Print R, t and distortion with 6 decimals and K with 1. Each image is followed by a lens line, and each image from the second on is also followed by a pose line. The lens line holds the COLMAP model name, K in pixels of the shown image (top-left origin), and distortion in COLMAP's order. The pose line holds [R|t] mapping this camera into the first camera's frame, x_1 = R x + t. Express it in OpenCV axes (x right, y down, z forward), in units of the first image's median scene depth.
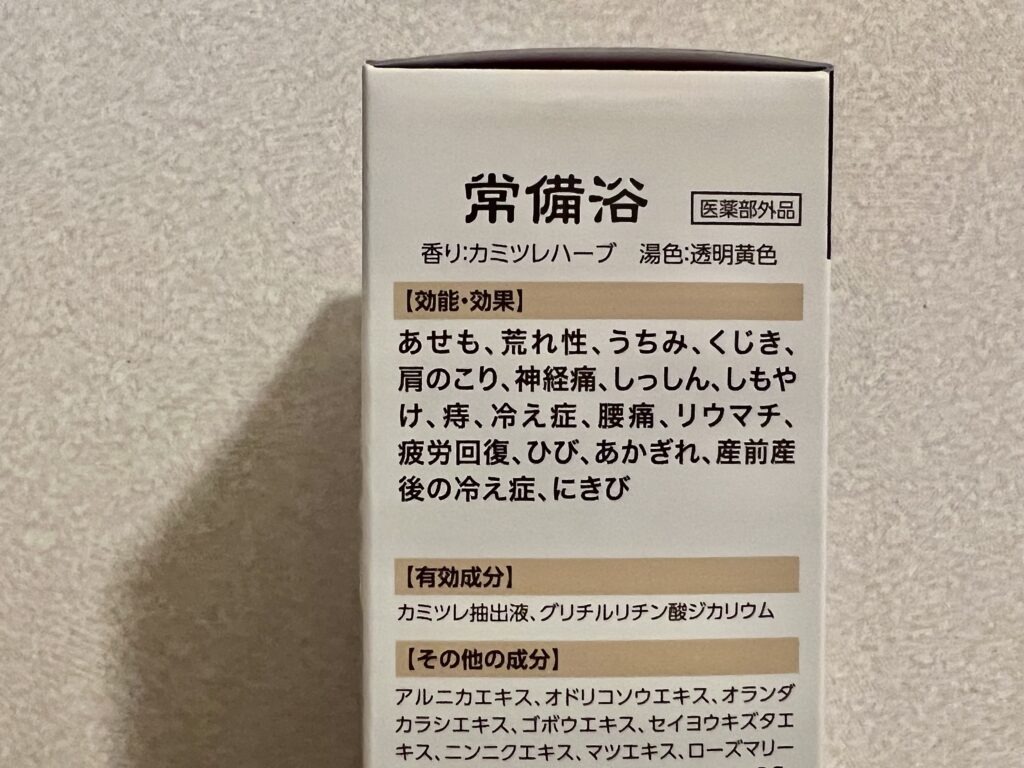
lens RADIAL K [[1056.6, 0, 434.1], [0, 1056.6, 387.6], [0, 0, 1]] dist [-0.001824, -0.005677]
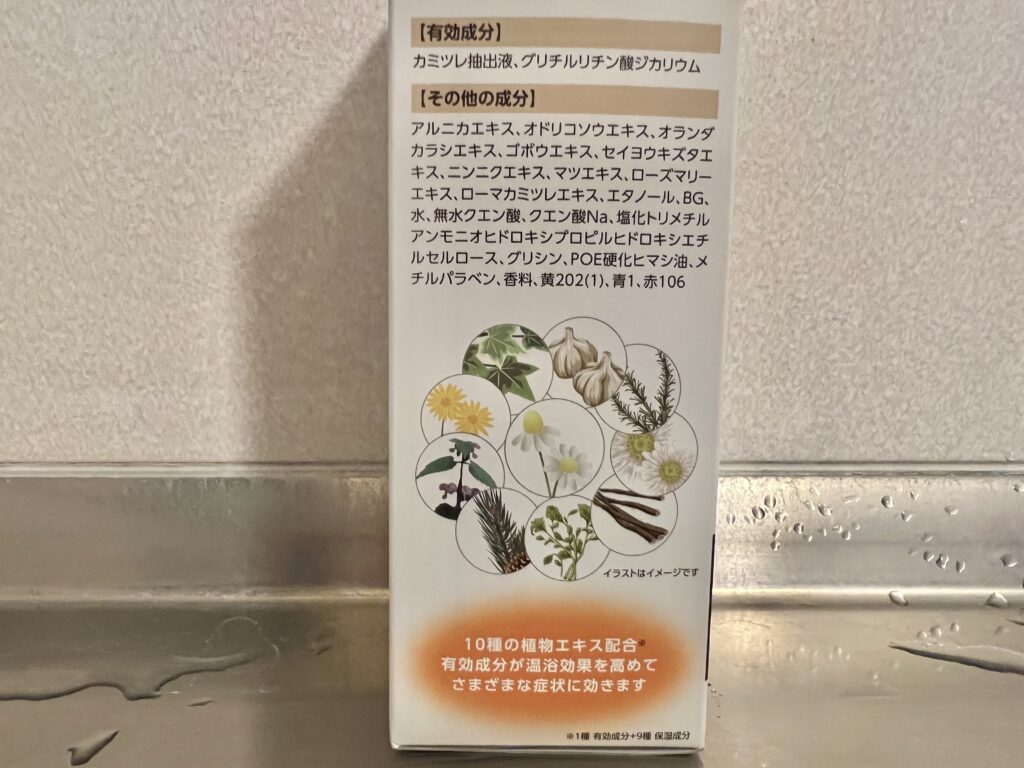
lens RADIAL K [[657.6, 0, 470.6], [0, 657.6, 416.1], [0, 0, 1]] dist [-0.005436, 0.000655]
pose [[0.999735, 0.014796, -0.017612, 0.036132], [-0.013599, 0.997710, 0.066249, 0.373315], [0.018551, -0.065992, 0.997648, 0.096956]]
